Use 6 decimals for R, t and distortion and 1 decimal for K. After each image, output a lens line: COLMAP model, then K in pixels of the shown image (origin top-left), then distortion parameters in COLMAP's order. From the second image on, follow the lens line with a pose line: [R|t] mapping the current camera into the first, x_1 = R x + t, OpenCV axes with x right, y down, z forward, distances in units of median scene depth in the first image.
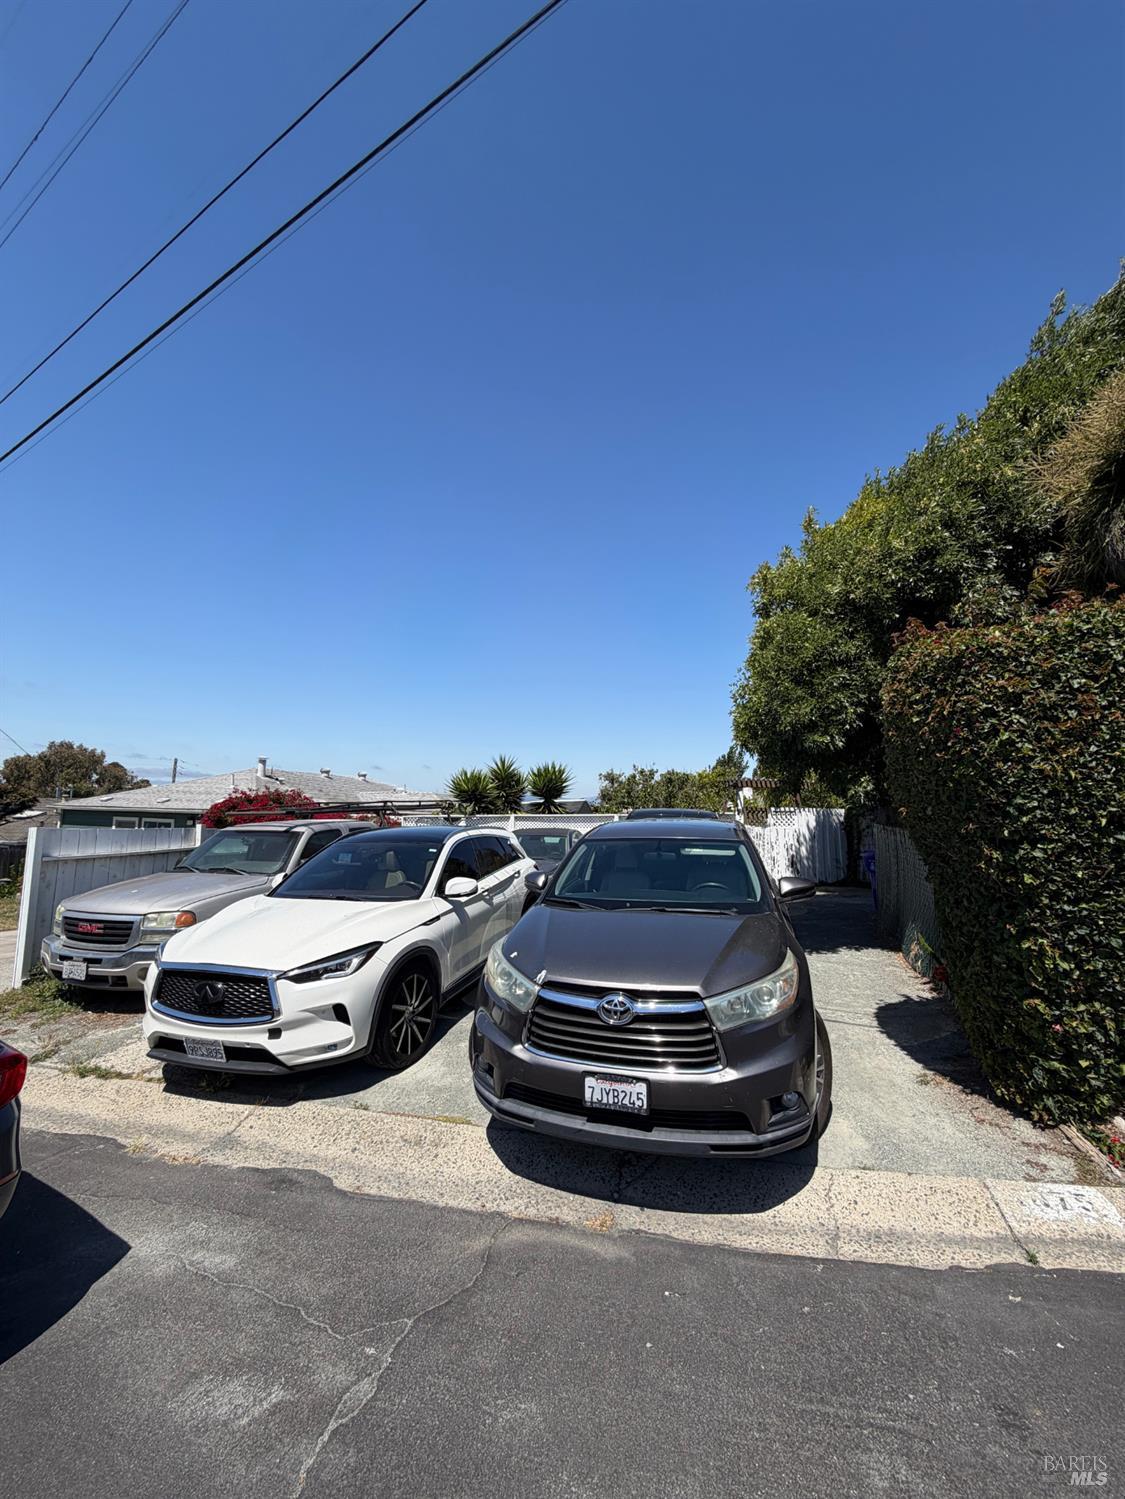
lens RADIAL K [[600.8, 0, 559.6], [0, 600.8, 746.7], [0, 0, 1]] dist [-0.001656, 0.000257]
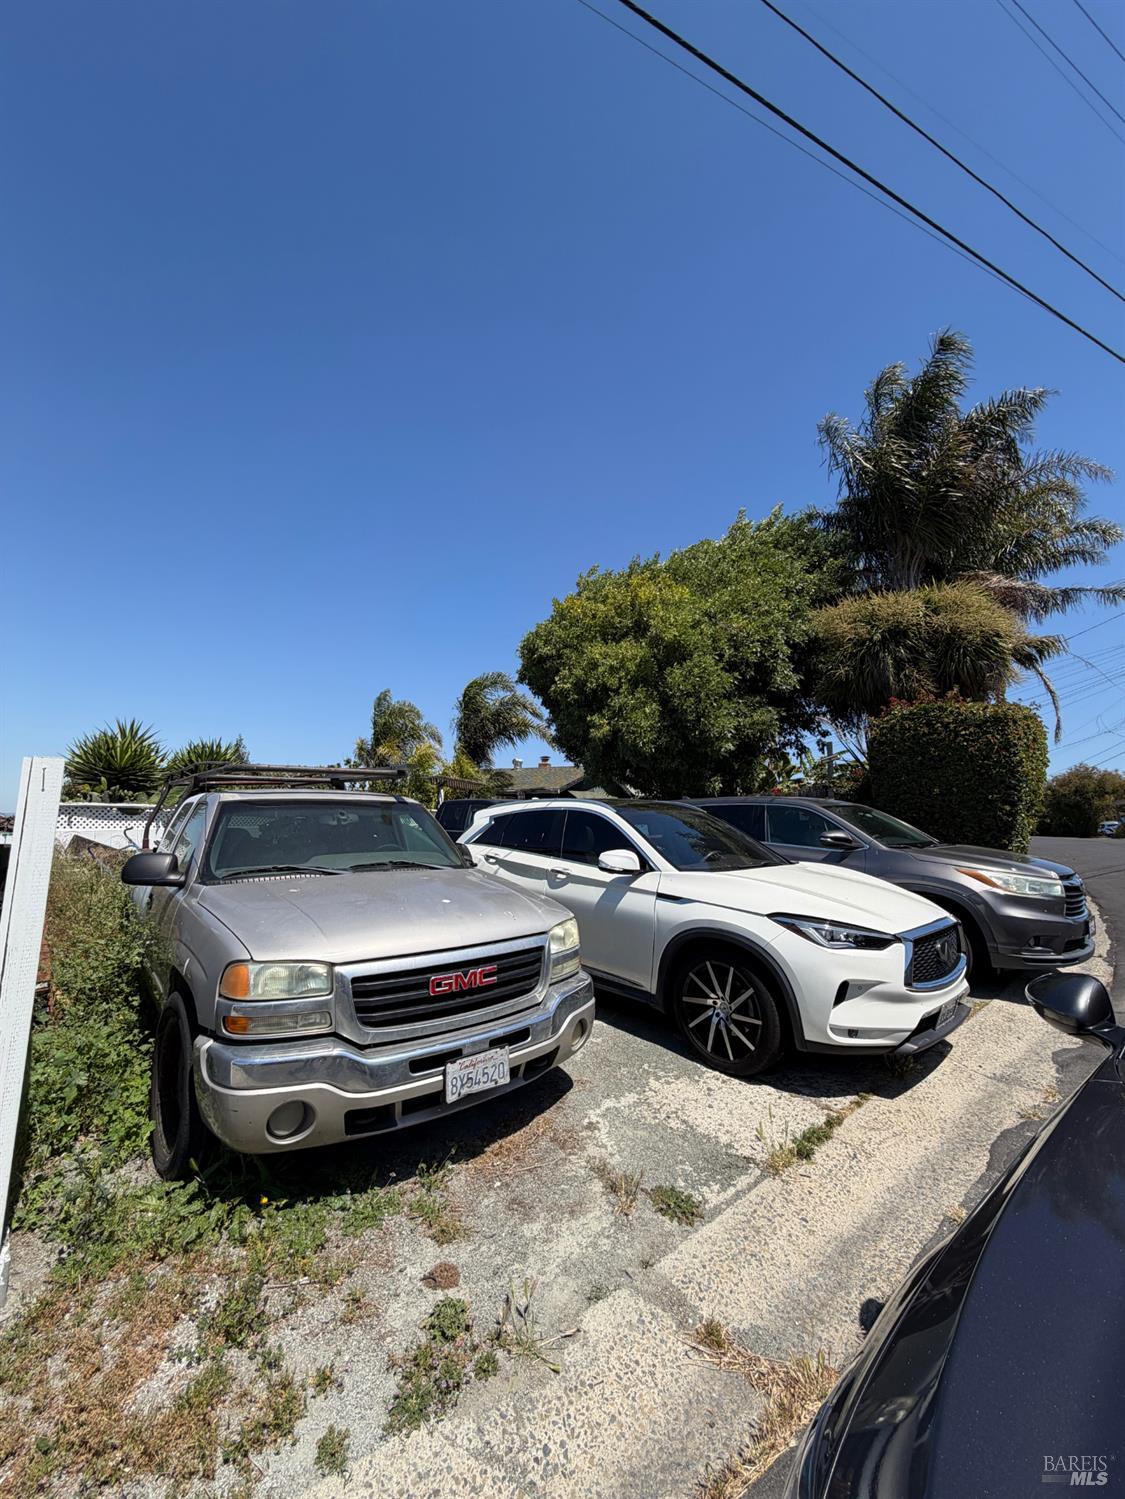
lens RADIAL K [[600.8, 0, 560.1], [0, 600.8, 750.7], [0, 0, 1]] dist [-0.001656, 0.000257]
pose [[0.523289, 0.105478, 0.845602, -1.217938], [-0.086427, 0.993762, -0.070475, 0.159767], [-0.847761, -0.036204, 0.529141, 0.733271]]
